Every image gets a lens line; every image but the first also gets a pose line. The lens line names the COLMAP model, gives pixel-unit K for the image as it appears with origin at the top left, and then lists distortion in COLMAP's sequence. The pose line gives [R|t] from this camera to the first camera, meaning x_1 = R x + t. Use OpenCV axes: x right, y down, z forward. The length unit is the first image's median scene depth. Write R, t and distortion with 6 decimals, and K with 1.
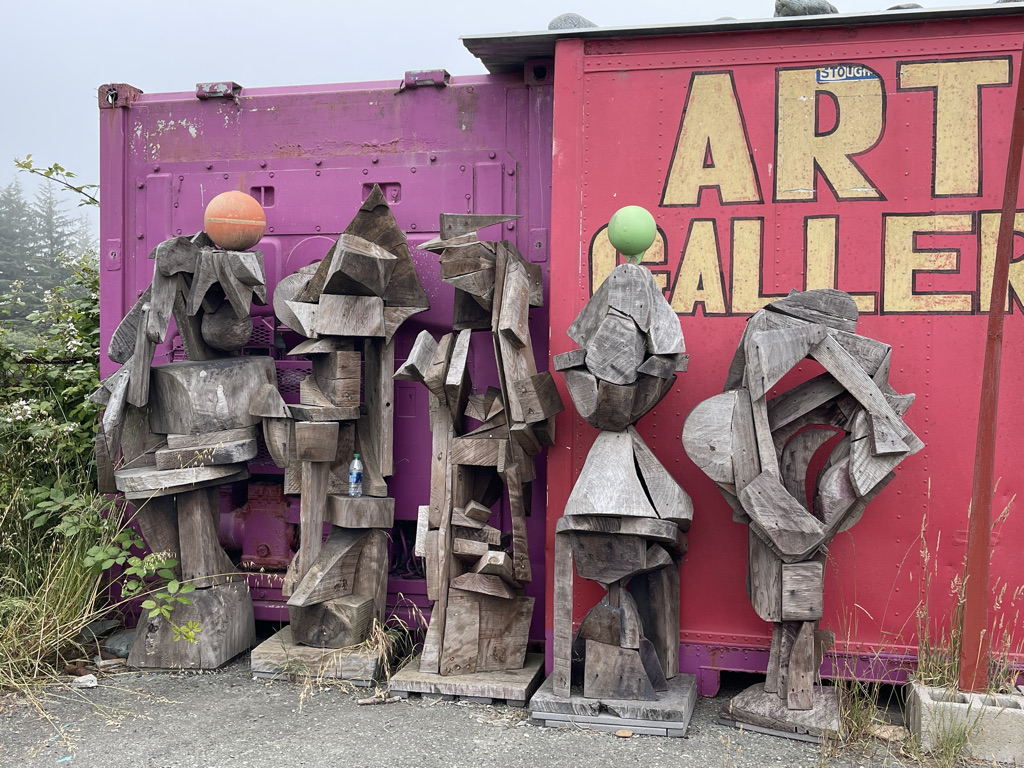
lens RADIAL K [[1091.3, 0, 512.3], [0, 1091.3, 385.7], [0, 0, 1]] dist [0.041142, 0.000000]
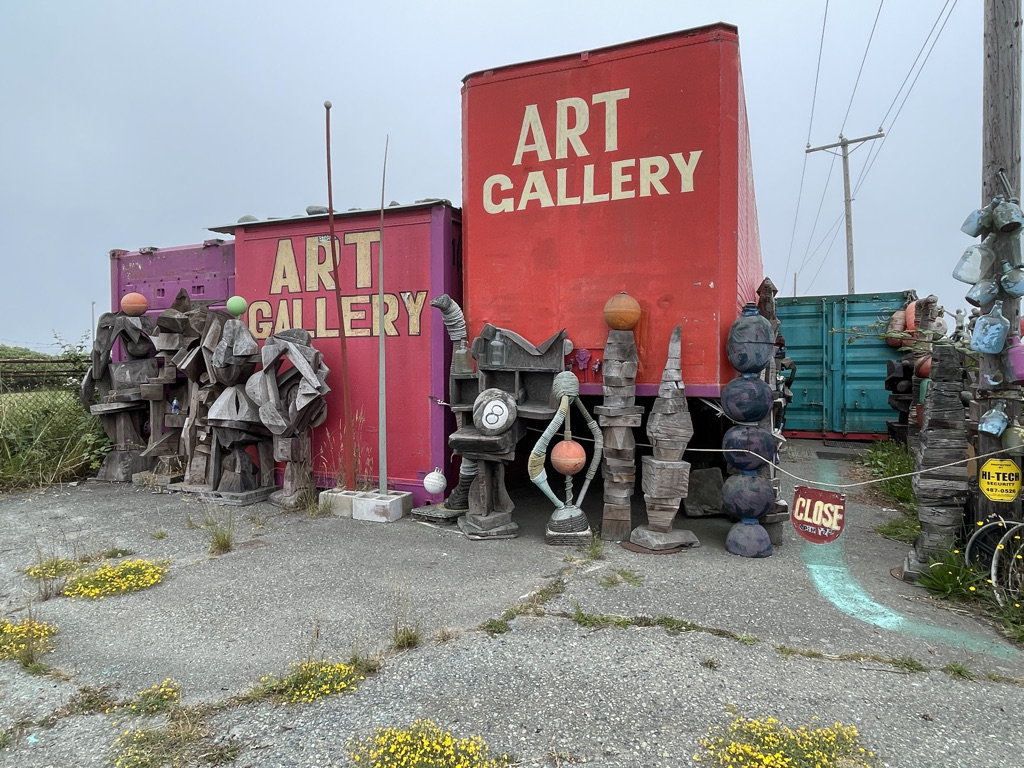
lens RADIAL K [[631.3, 0, 511.0], [0, 631.3, 380.0], [0, 0, 1]] dist [0.002127, -0.000009]
pose [[0.982928, -0.008476, -0.183793, 0.936609], [0.010844, 0.999871, 0.011885, 0.015282], [0.183668, -0.013675, 0.982893, -0.290005]]
